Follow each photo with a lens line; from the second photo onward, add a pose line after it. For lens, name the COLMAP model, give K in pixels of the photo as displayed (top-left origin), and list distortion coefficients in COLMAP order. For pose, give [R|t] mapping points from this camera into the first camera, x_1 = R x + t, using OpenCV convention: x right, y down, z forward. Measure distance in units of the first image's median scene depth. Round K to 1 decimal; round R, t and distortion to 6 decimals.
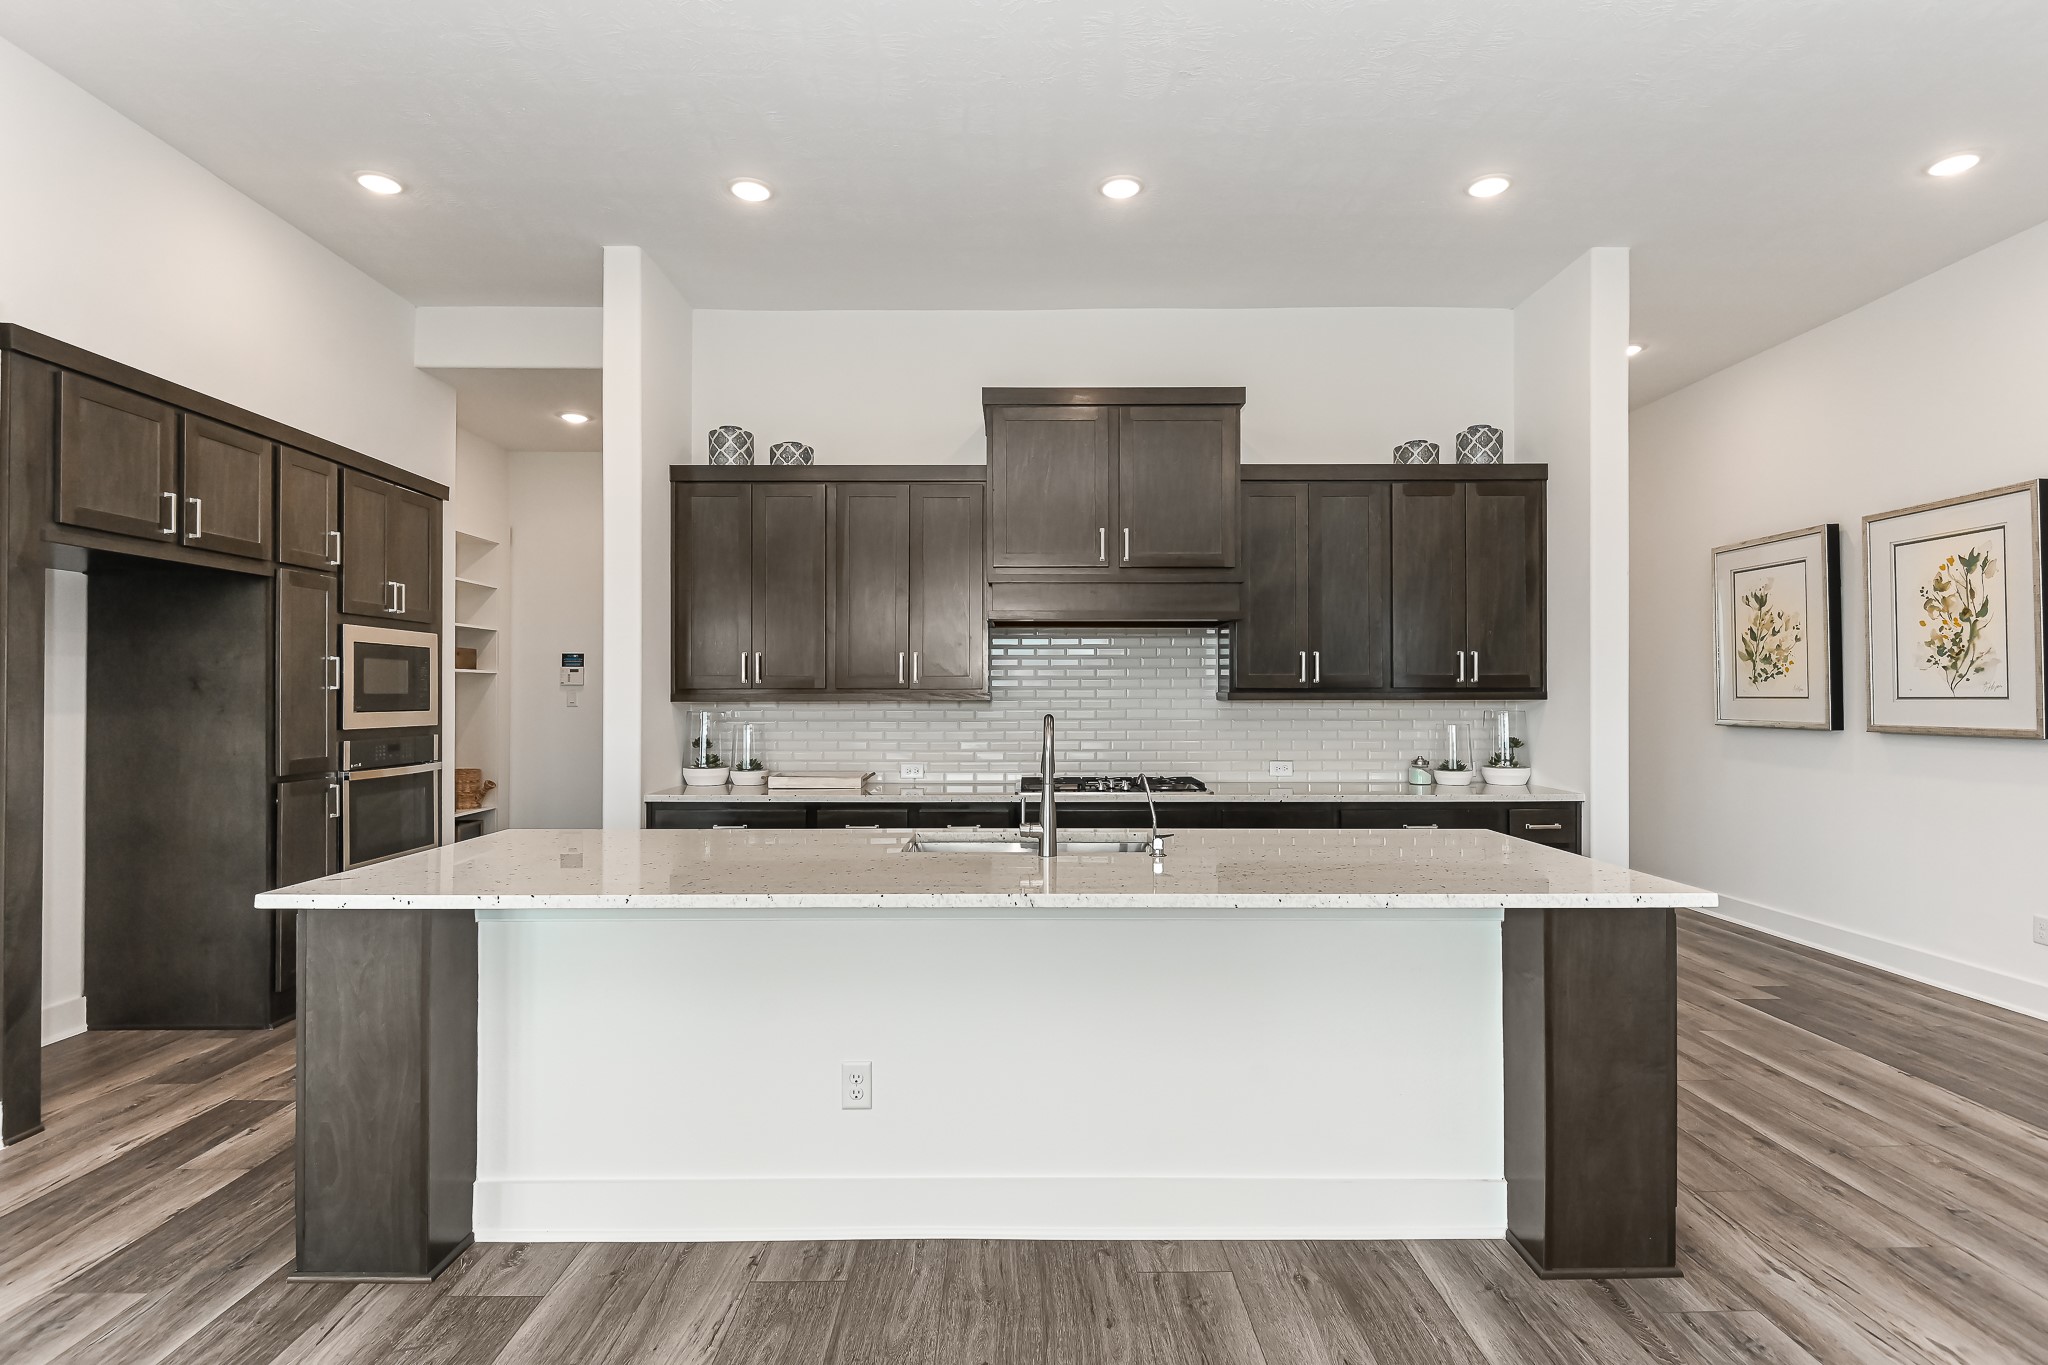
lens RADIAL K [[1083.1, 0, 1024.8], [0, 1083.1, 690.3], [0, 0, 1]] dist [-0.003717, -0.000444]
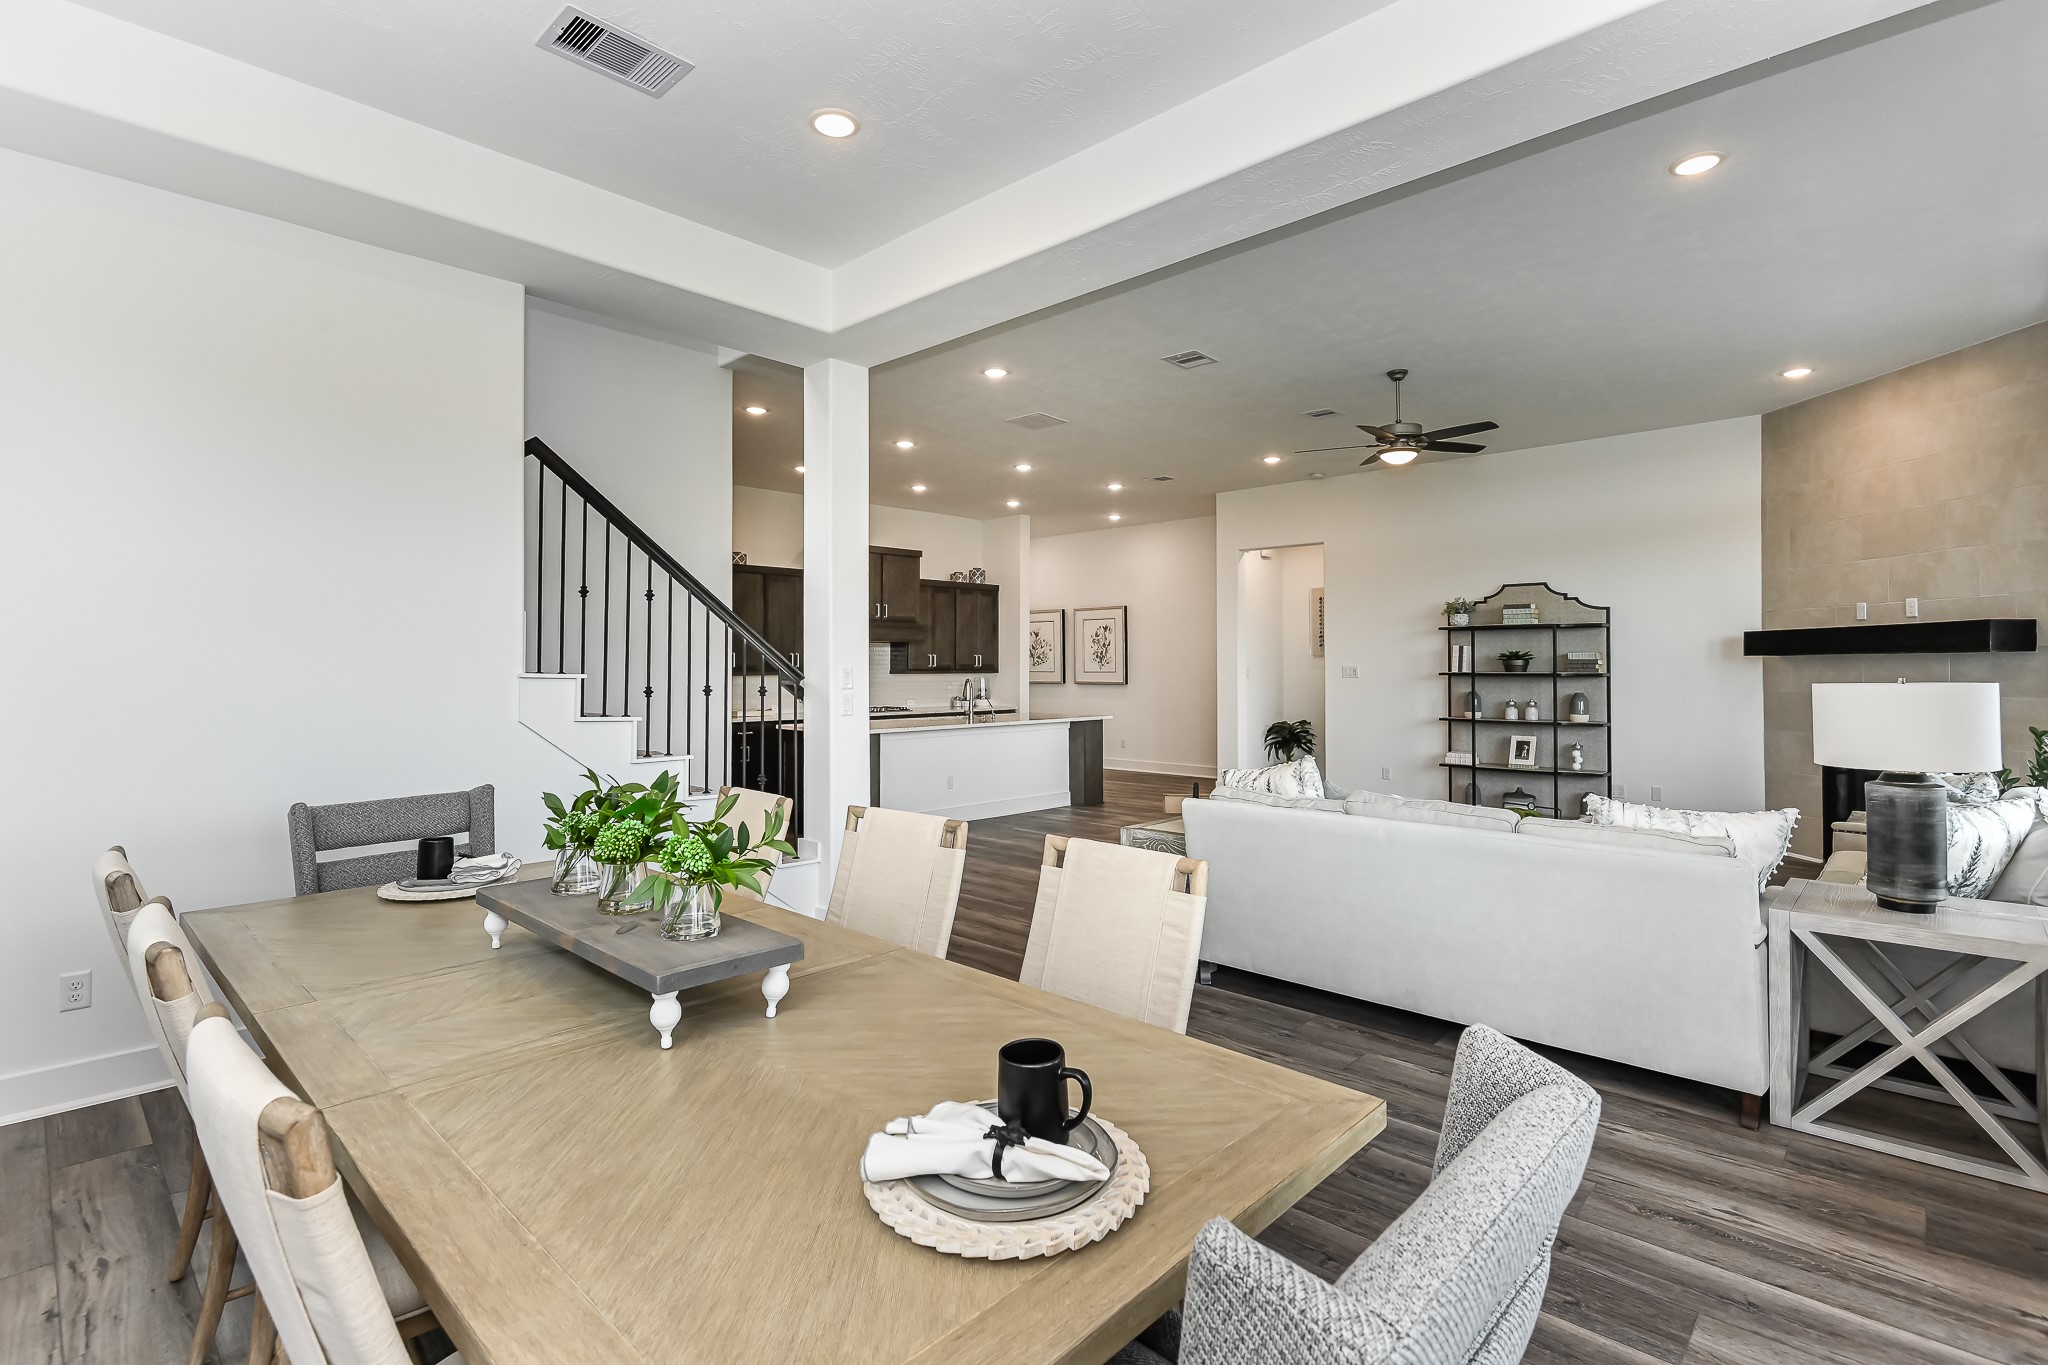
lens RADIAL K [[961.0, 0, 1019.1], [0, 961.0, 670.2], [0, 0, 1]] dist [0.000099, -0.000205]
pose [[0.698039, -0.002531, 0.716055, -1.179430], [-0.005731, 0.999942, 0.009121, -0.020256], [-0.716037, -0.010470, 0.697984, -0.696622]]
